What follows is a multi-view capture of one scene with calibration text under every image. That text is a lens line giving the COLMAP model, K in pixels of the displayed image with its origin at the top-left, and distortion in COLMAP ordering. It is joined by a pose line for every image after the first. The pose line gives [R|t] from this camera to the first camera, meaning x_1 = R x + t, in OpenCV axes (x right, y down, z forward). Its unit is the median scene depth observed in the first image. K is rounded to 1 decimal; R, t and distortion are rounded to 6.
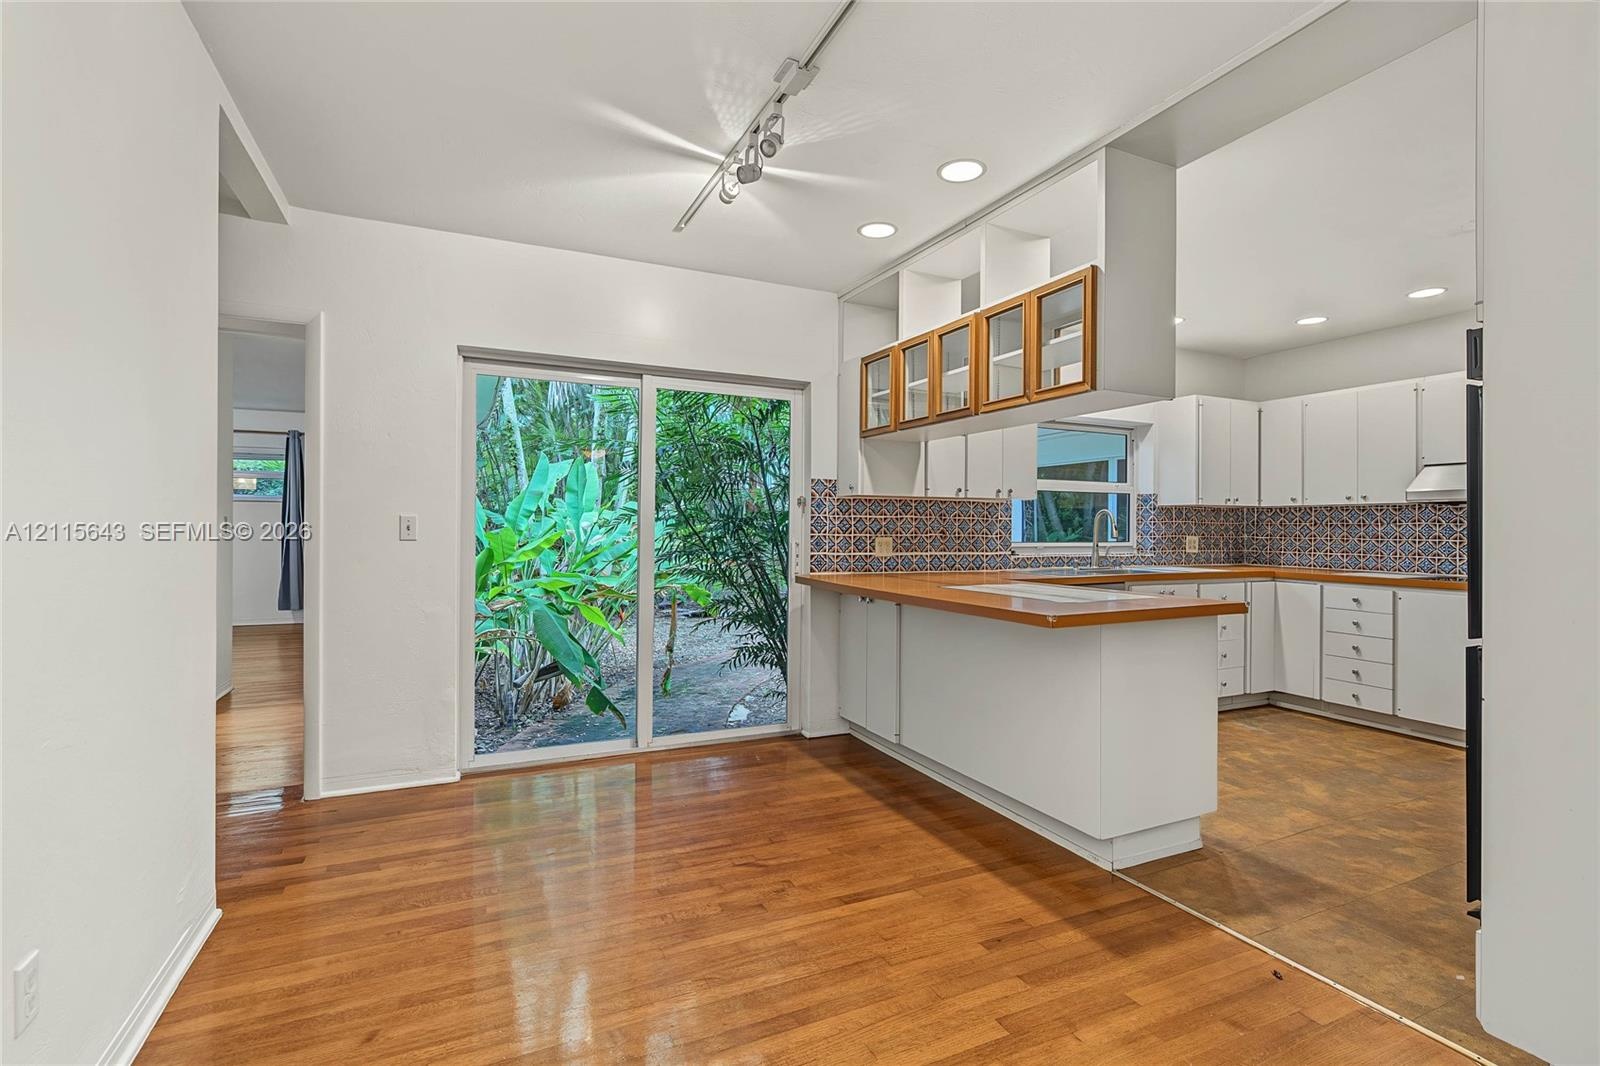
lens RADIAL K [[732.9, 0, 800.3], [0, 732.9, 529.3], [0, 0, 1]] dist [-0.003155, 0.000109]
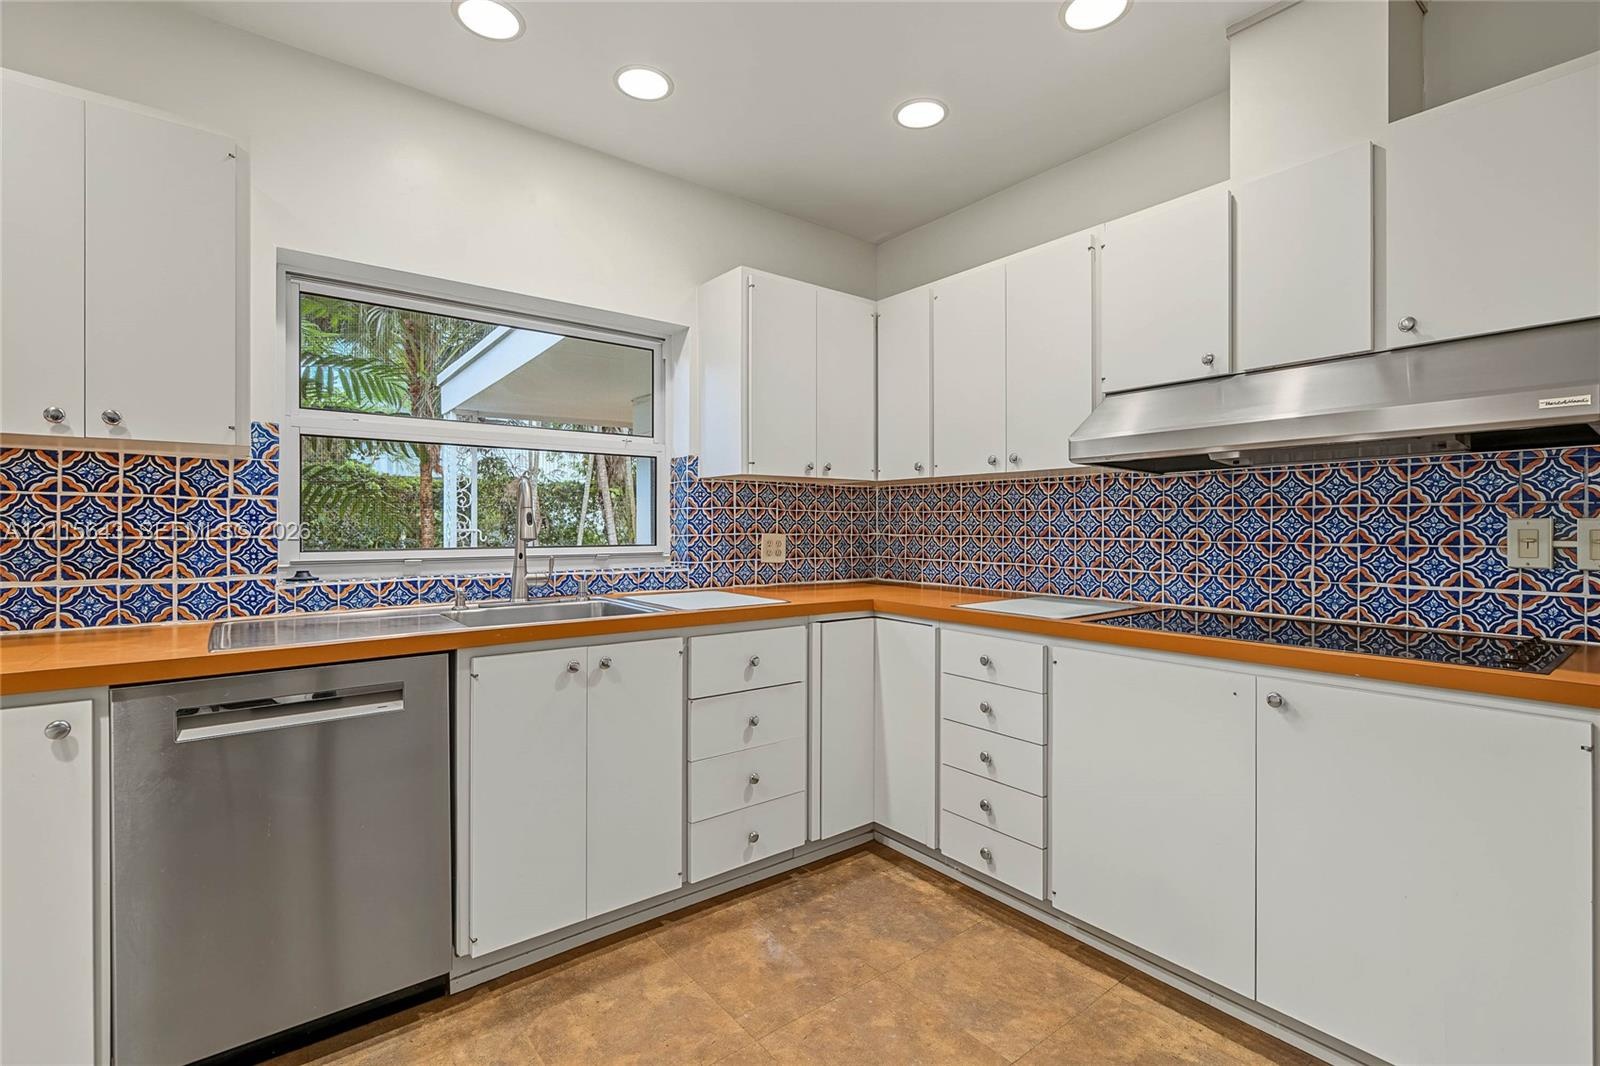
lens RADIAL K [[732.9, 0, 798.8], [0, 732.9, 524.0], [0, 0, 1]] dist [-0.003155, 0.000109]
pose [[0.973607, -0.004798, 0.228179, 0.545603], [0.005738, 0.999978, -0.003457, 0.004832], [-0.228158, 0.004675, 0.973613, 0.567958]]
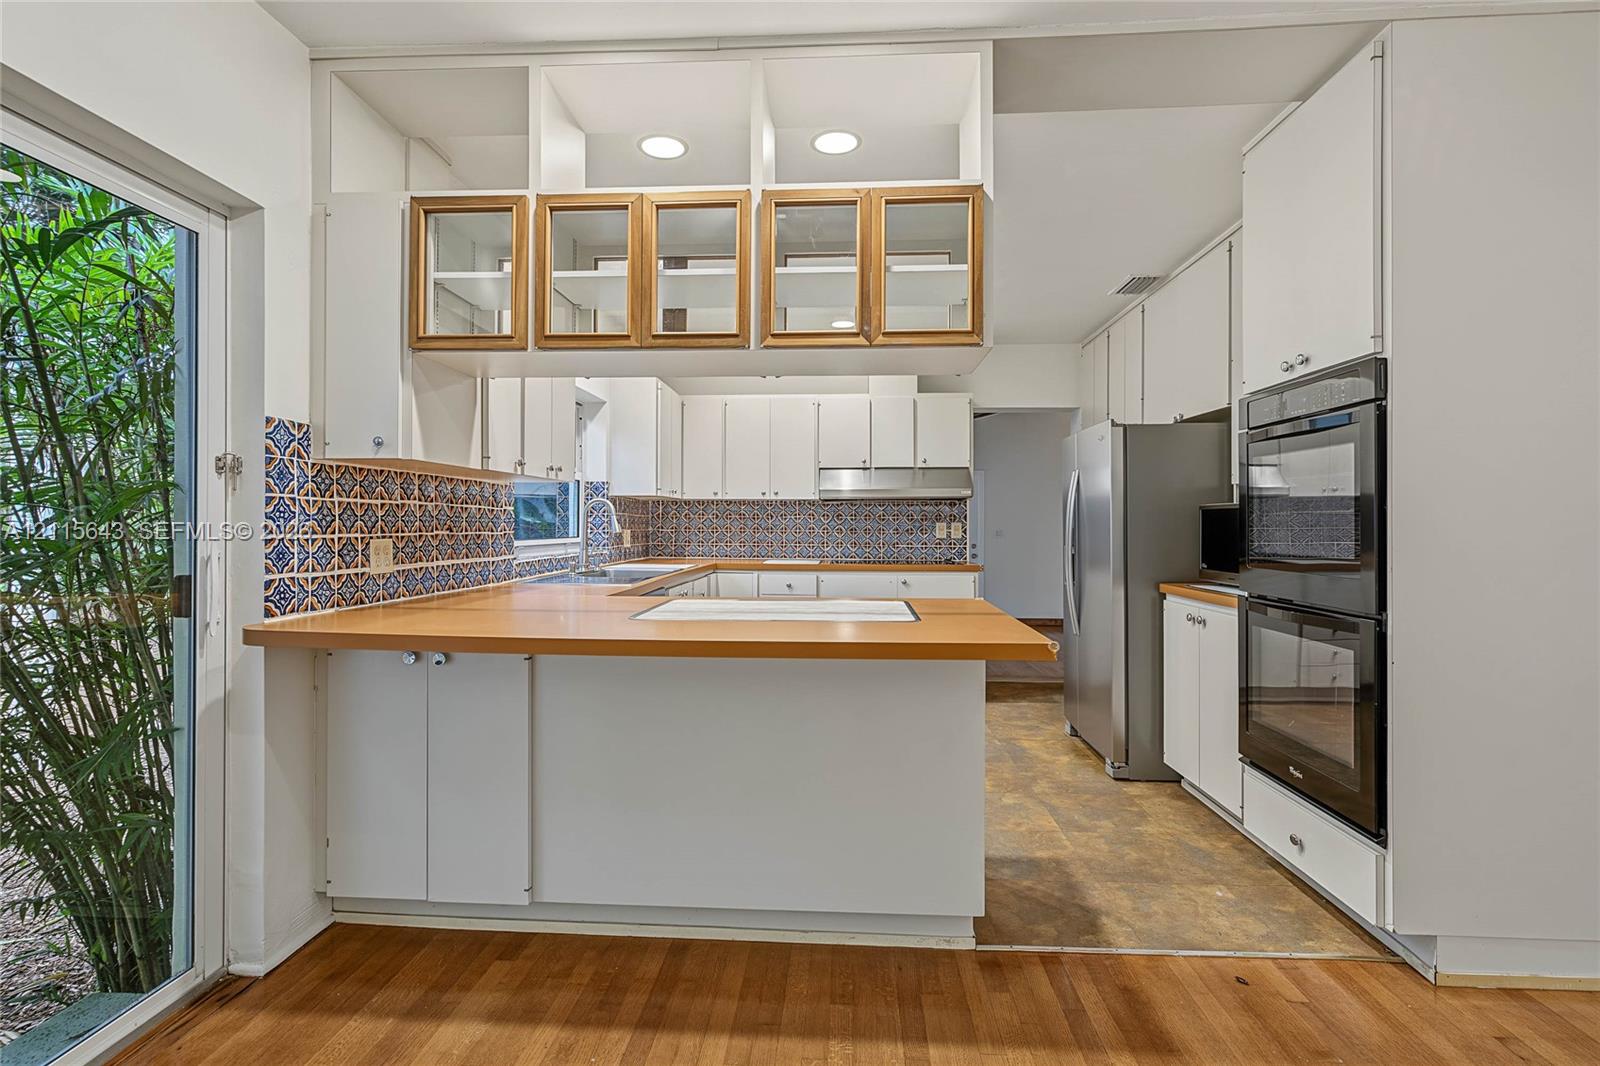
lens RADIAL K [[735.4, 0, 800.8], [0, 735.4, 525.5], [0, 0, 1]] dist [-0.002463, -0.000335]
pose [[0.482643, -0.007105, 0.875789, -0.221850], [0.001333, 0.999972, 0.007378, -0.002809], [-0.875816, -0.002393, 0.482638, 0.462286]]
